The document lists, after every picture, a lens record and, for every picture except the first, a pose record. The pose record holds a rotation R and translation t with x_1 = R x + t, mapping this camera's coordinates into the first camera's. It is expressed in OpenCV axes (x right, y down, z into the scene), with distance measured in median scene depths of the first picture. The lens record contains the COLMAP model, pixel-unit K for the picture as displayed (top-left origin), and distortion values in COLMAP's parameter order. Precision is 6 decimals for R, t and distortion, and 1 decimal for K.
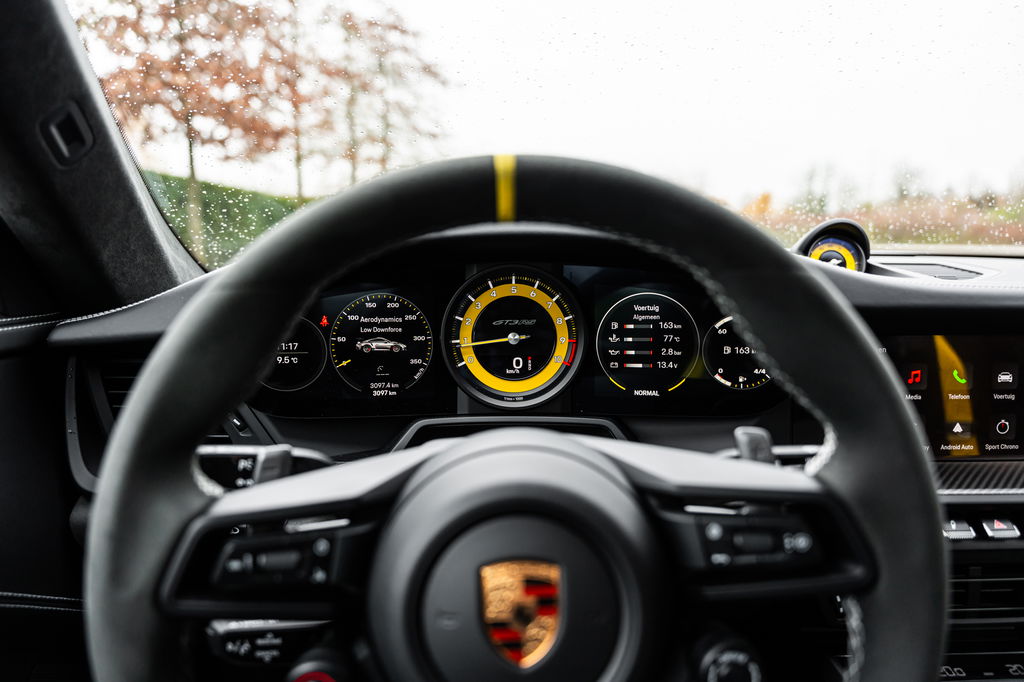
lens RADIAL K [[676.9, 0, 512.7], [0, 676.9, 341.8], [0, 0, 1]] dist [-0.000907, -0.000116]
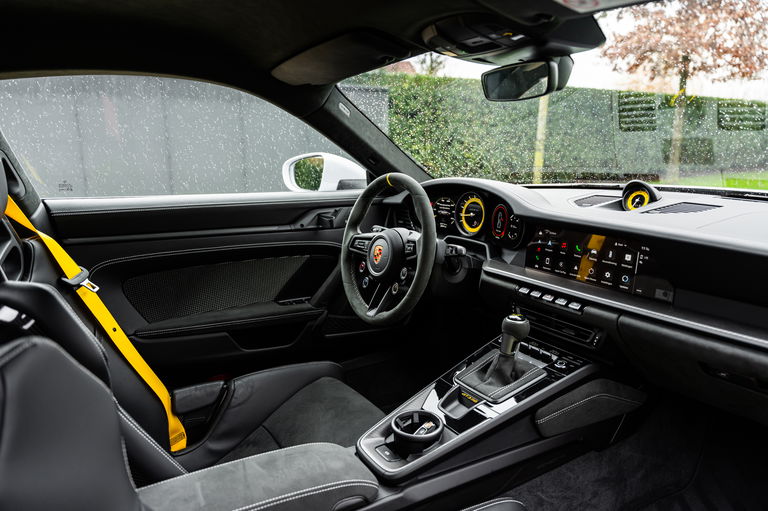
lens RADIAL K [[507.7, 0, 384.0], [0, 507.7, 256.2], [0, 0, 1]] dist [-0.000907, -0.000116]
pose [[0.520488, 0.177101, -0.835301, 1.836449], [-0.128243, 0.983372, 0.128585, -0.069034], [0.844184, 0.040194, 0.534545, -0.633086]]
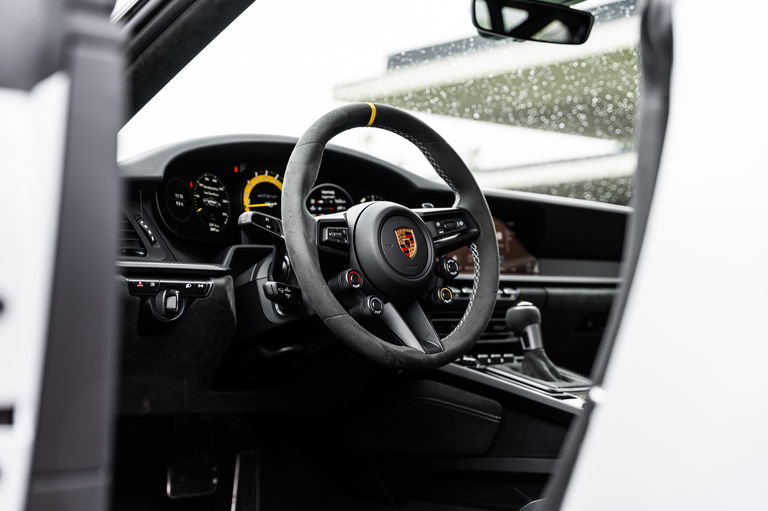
lens RADIAL K [[1276.4, 0, 384.9], [0, 1276.4, 256.3], [0, 0, 1]] dist [0.061884, 0.000000]
pose [[0.748886, 0.034148, 0.661818, -2.010899], [0.097610, 0.982095, -0.161124, 0.707086], [-0.655471, 0.185264, 0.732145, -1.655781]]
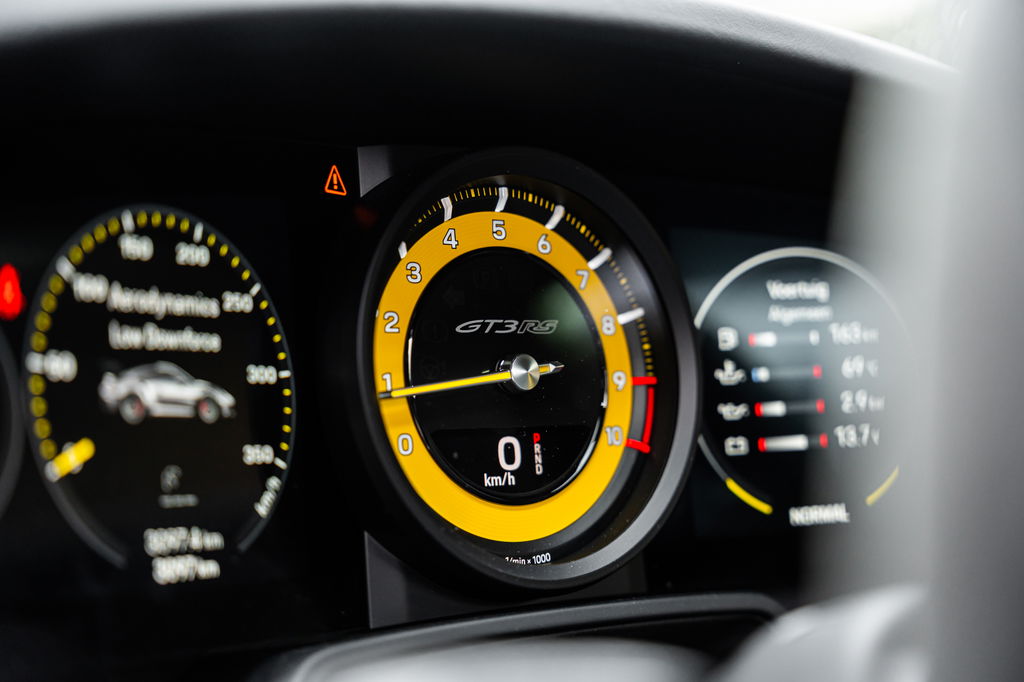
lens RADIAL K [[1605.6, 0, 513.1], [0, 1605.6, 344.2], [0, 0, 1]] dist [-0.030075, 0.000000]
pose [[0.783653, 0.007928, 0.621148, -0.485243], [0.092188, 0.987362, -0.128909, 0.081197], [-0.614320, 0.158283, 0.773019, 0.402380]]
